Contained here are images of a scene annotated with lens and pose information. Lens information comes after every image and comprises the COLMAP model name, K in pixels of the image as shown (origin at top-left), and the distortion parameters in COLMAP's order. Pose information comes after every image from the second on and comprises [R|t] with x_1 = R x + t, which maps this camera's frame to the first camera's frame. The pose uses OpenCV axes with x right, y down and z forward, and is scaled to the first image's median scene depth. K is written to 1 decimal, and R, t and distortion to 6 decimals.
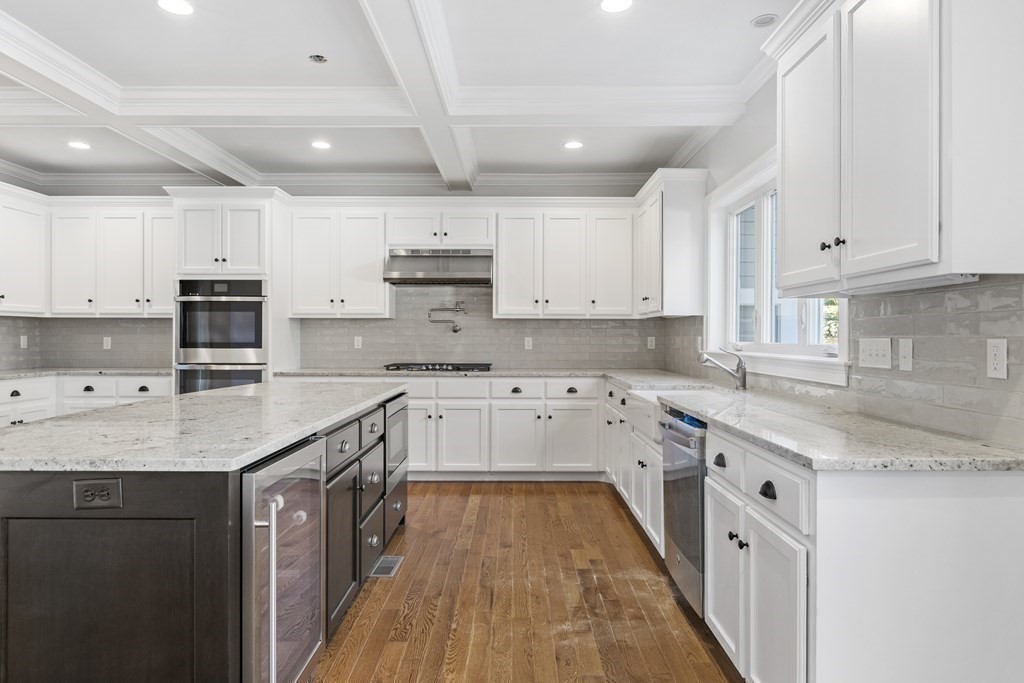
lens RADIAL K [[627.1, 0, 525.0], [0, 627.1, 334.3], [0, 0, 1]] dist [0.001012, -0.004383]
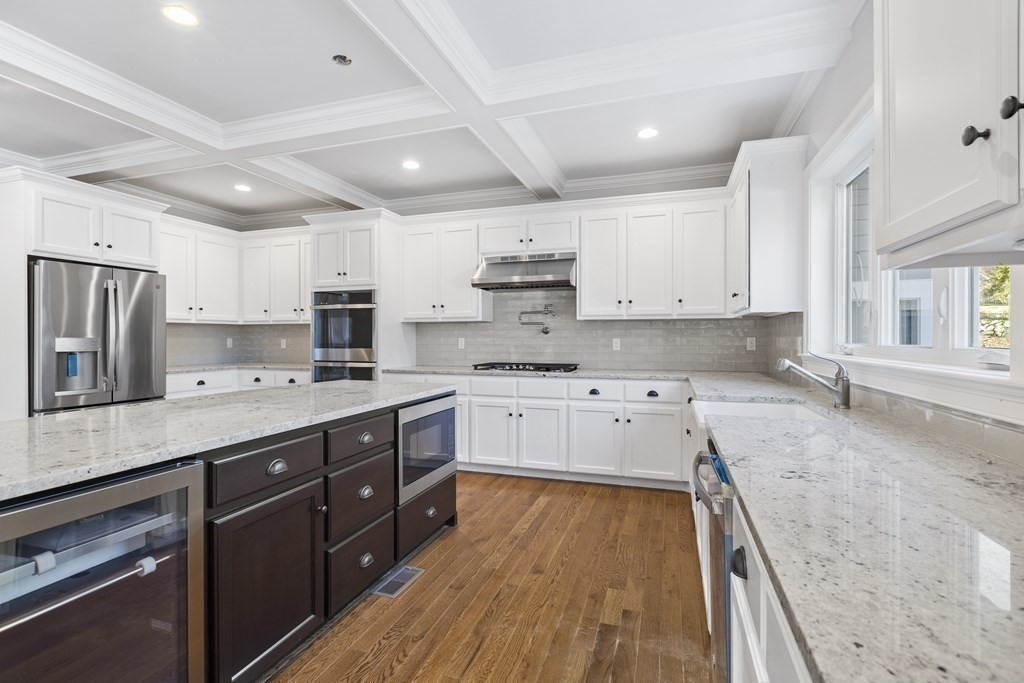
lens RADIAL K [[489.7, 0, 509.2], [0, 489.7, 336.8], [0, 0, 1]] dist [-0.004044, -0.000835]
pose [[0.945574, -0.004465, -0.325377, 0.111752], [0.004815, 0.999988, 0.000273, 0.001561], [0.325372, -0.001825, 0.945584, 0.227410]]
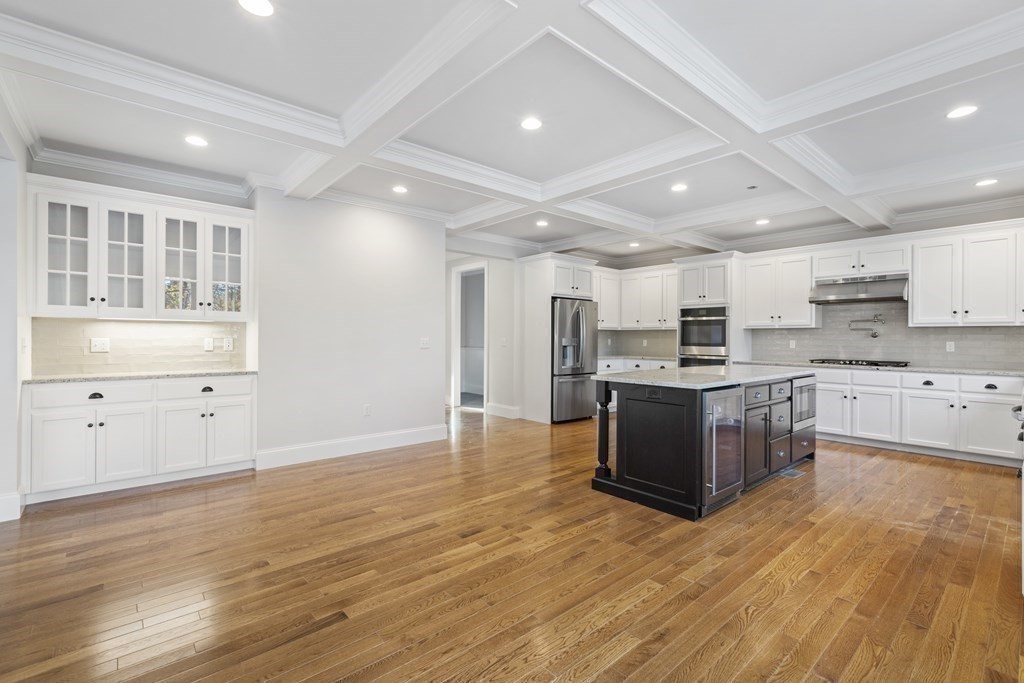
lens RADIAL K [[462.8, 0, 504.3], [0, 462.8, 338.1], [0, 0, 1]] dist [0.002320, -0.000680]
pose [[0.645967, 0.001790, -0.763363, 0.150135], [-0.001875, 0.999998, 0.000759, -0.001277], [0.763363, 0.000941, 0.645969, -0.269448]]
